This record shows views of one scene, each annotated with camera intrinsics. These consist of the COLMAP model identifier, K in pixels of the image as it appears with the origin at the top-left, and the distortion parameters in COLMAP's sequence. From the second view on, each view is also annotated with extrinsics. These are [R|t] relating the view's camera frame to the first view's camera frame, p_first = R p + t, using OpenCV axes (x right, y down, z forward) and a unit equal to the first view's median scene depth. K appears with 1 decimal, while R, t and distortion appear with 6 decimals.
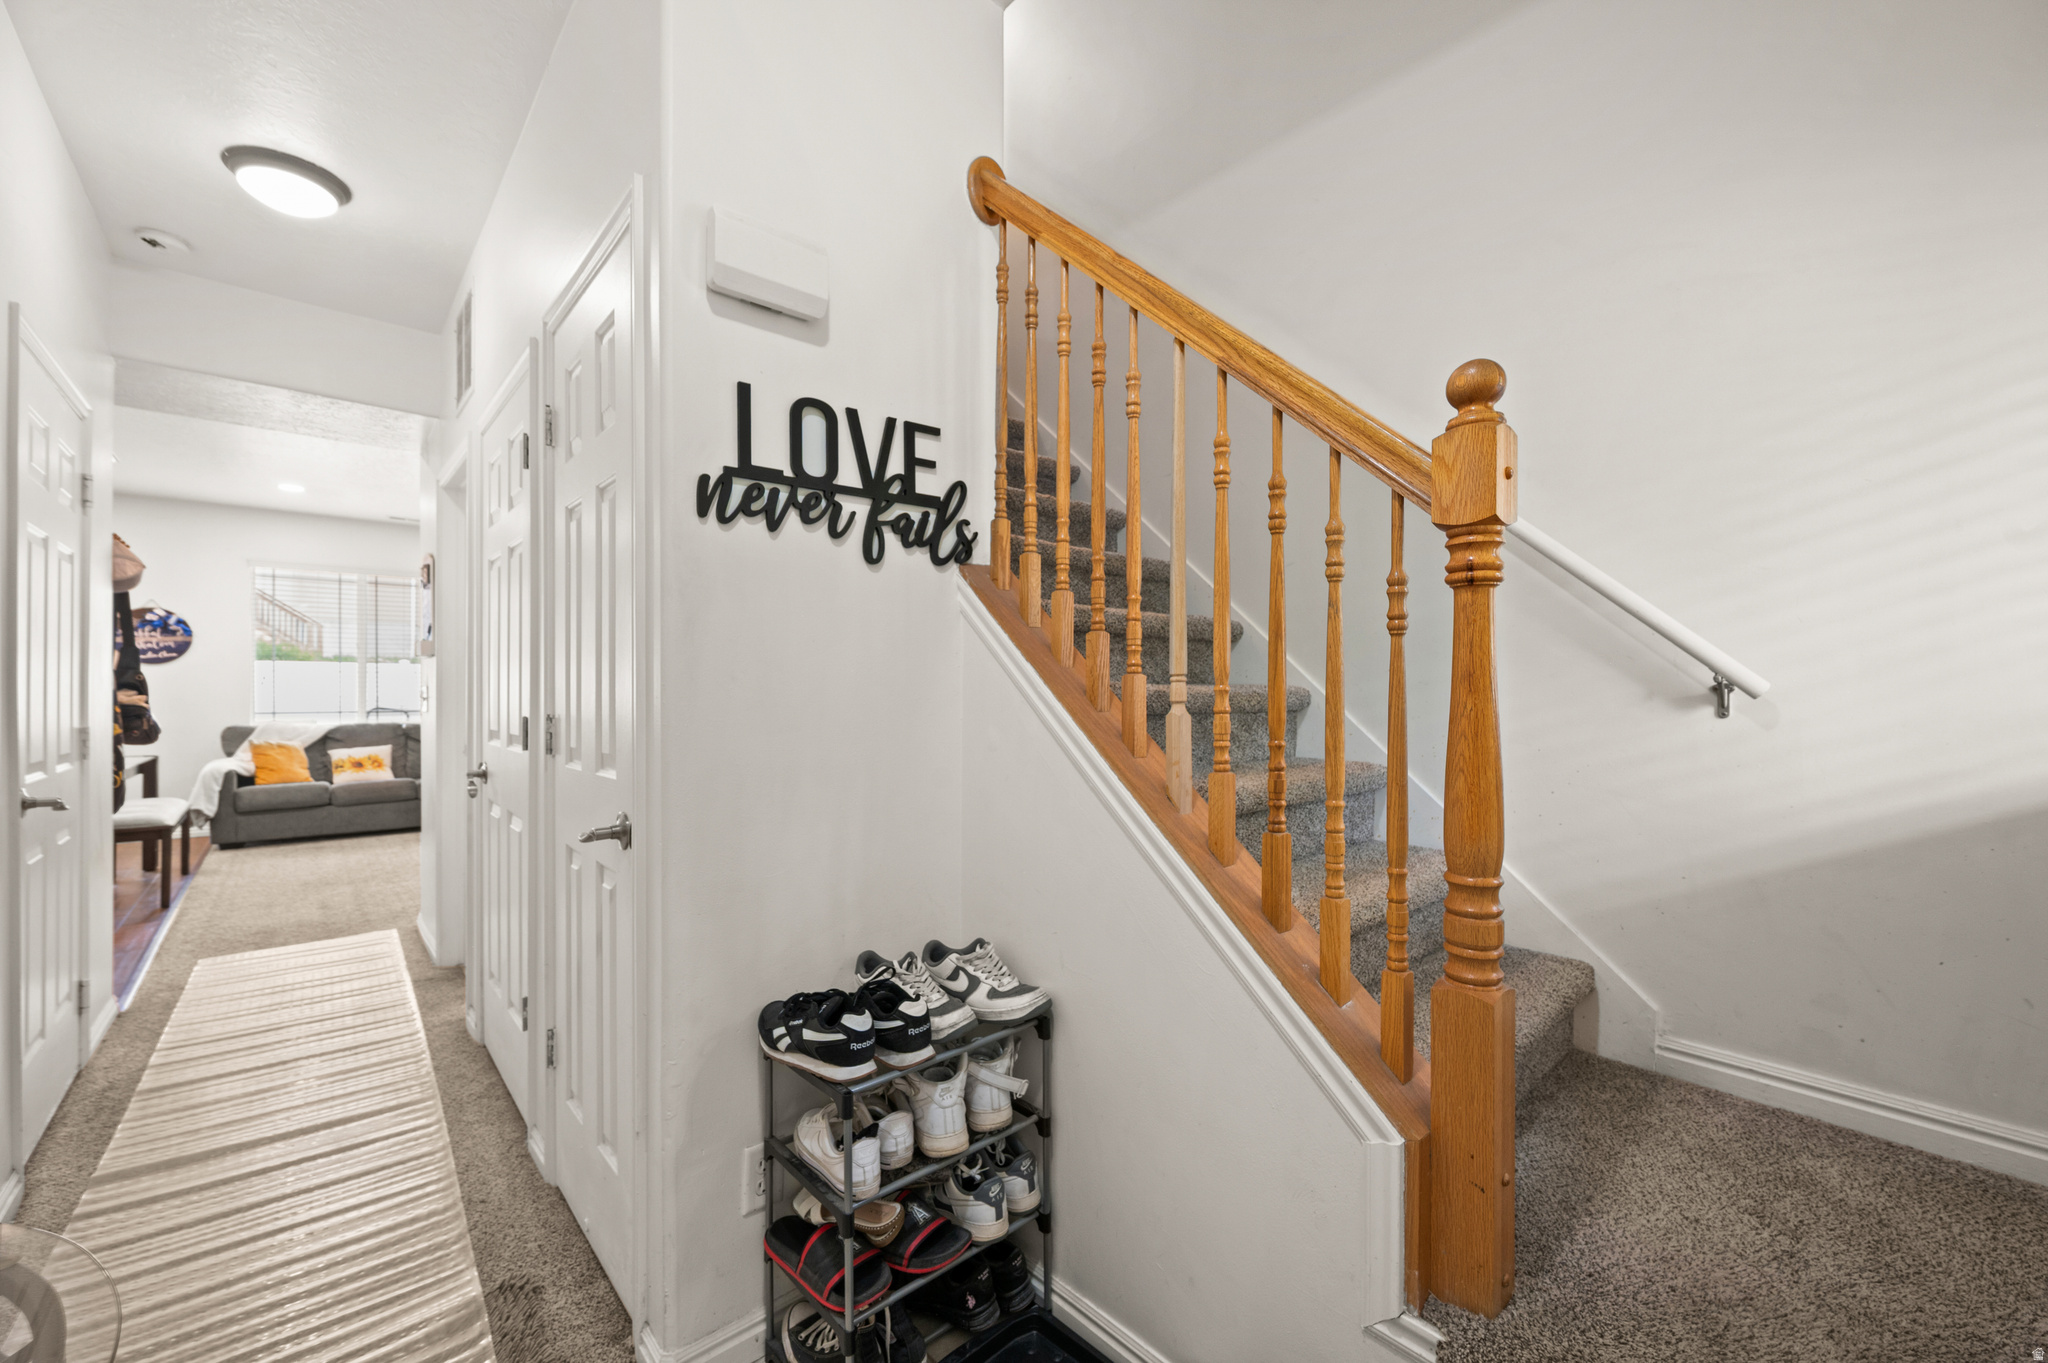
lens RADIAL K [[816.2, 0, 1023.1], [0, 816.2, 694.2], [0, 0, 1]] dist [0.000189, -0.000058]
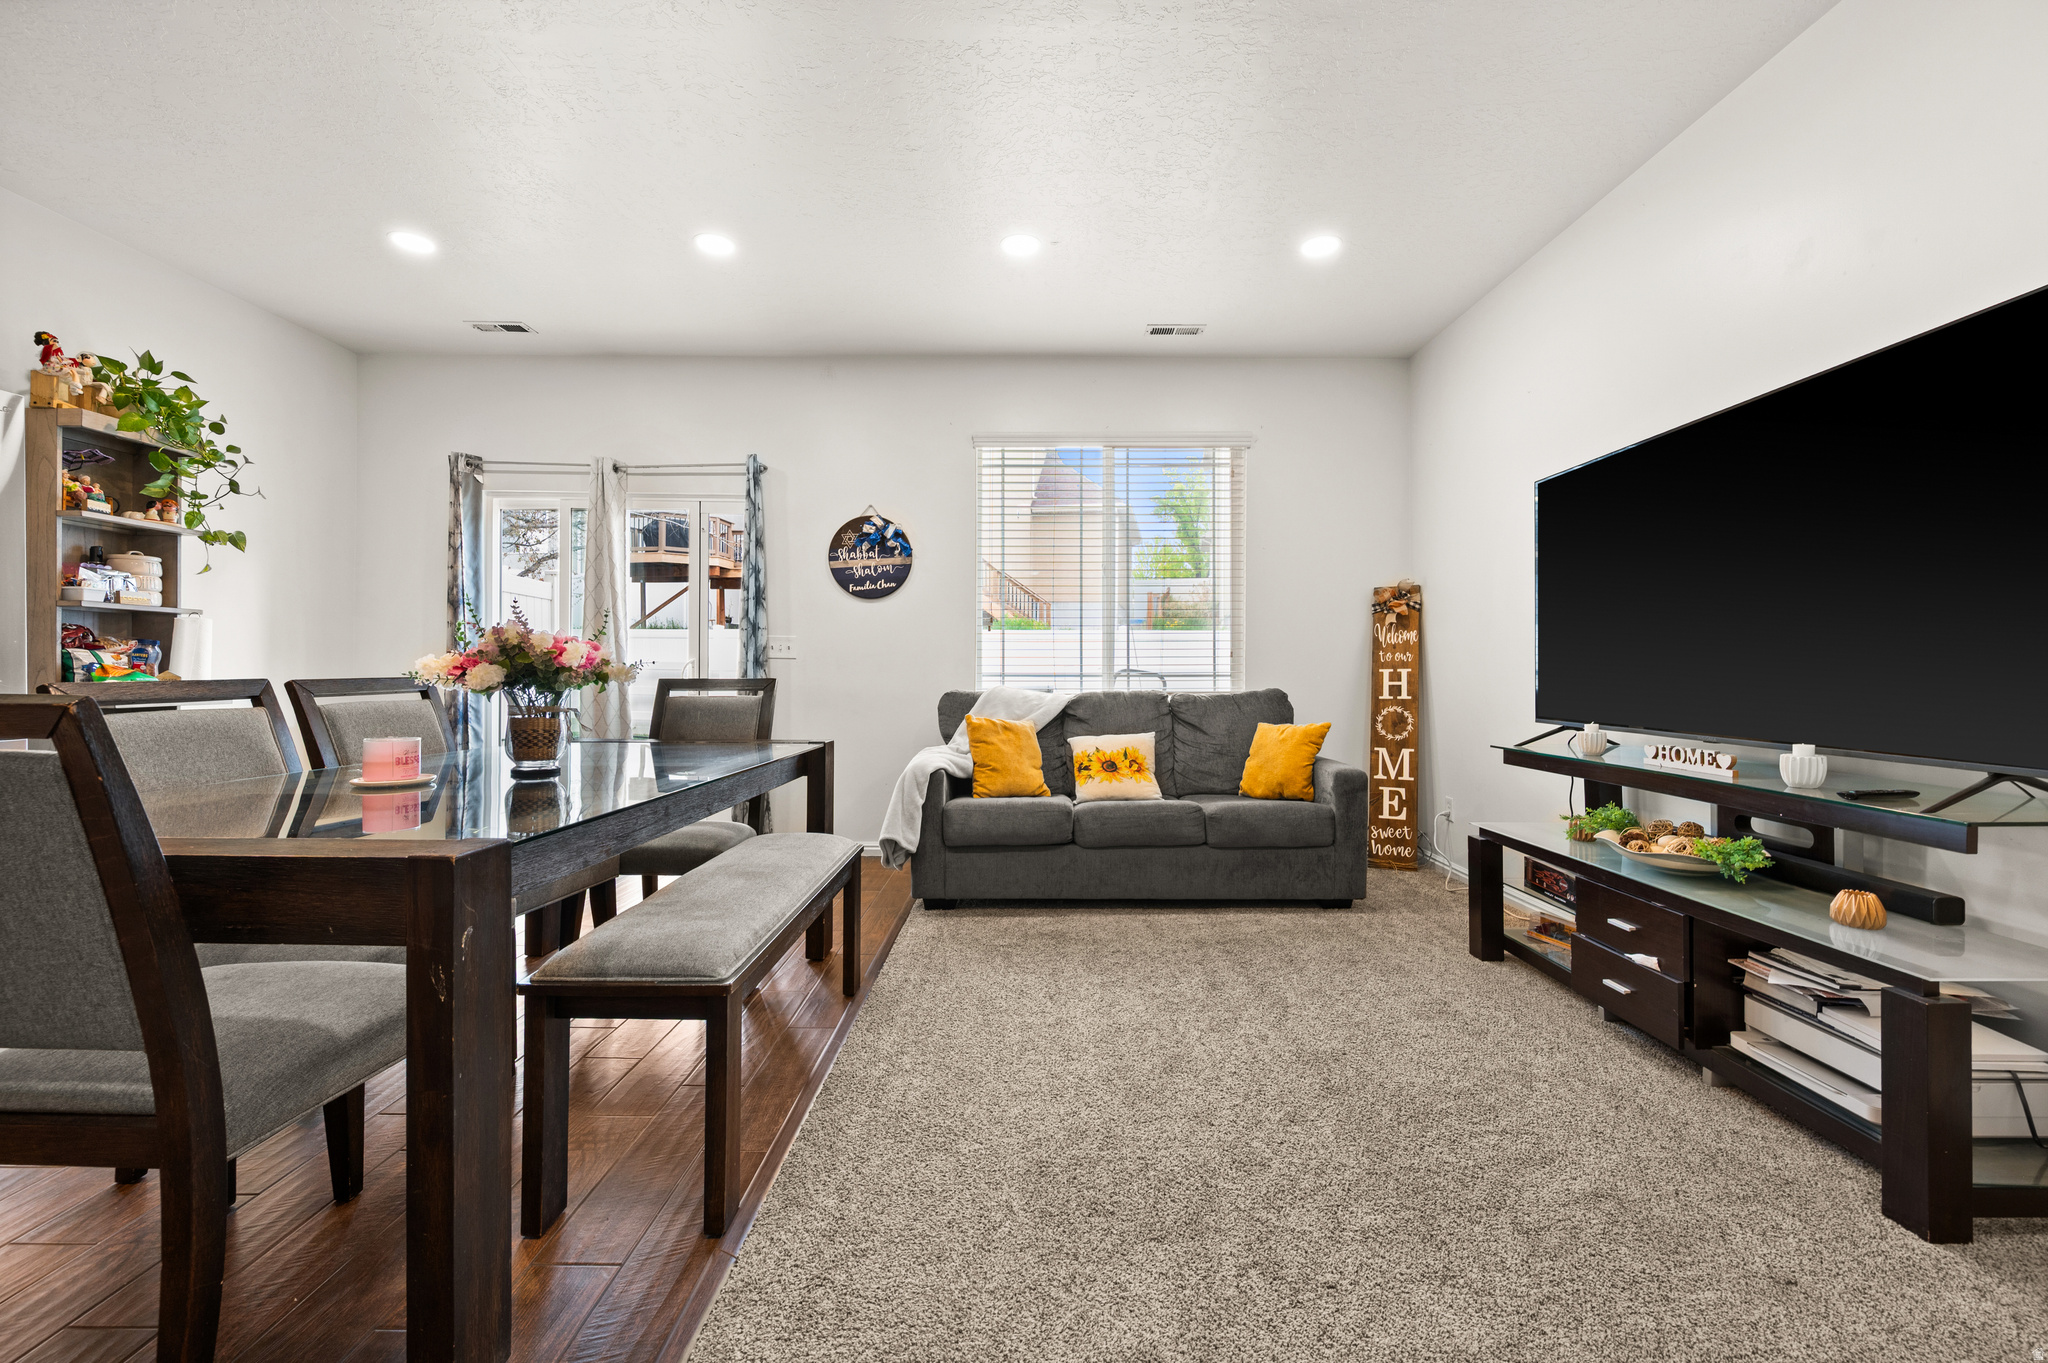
lens RADIAL K [[816.2, 0, 1025.2], [0, 816.2, 673.4], [0, 0, 1]] dist [0.000189, -0.000058]
pose [[0.739768, 0.002278, -0.672859, -0.511013], [-0.003521, 0.999994, -0.000486, 0.025197], [0.672853, 0.002729, 0.739771, 0.581739]]
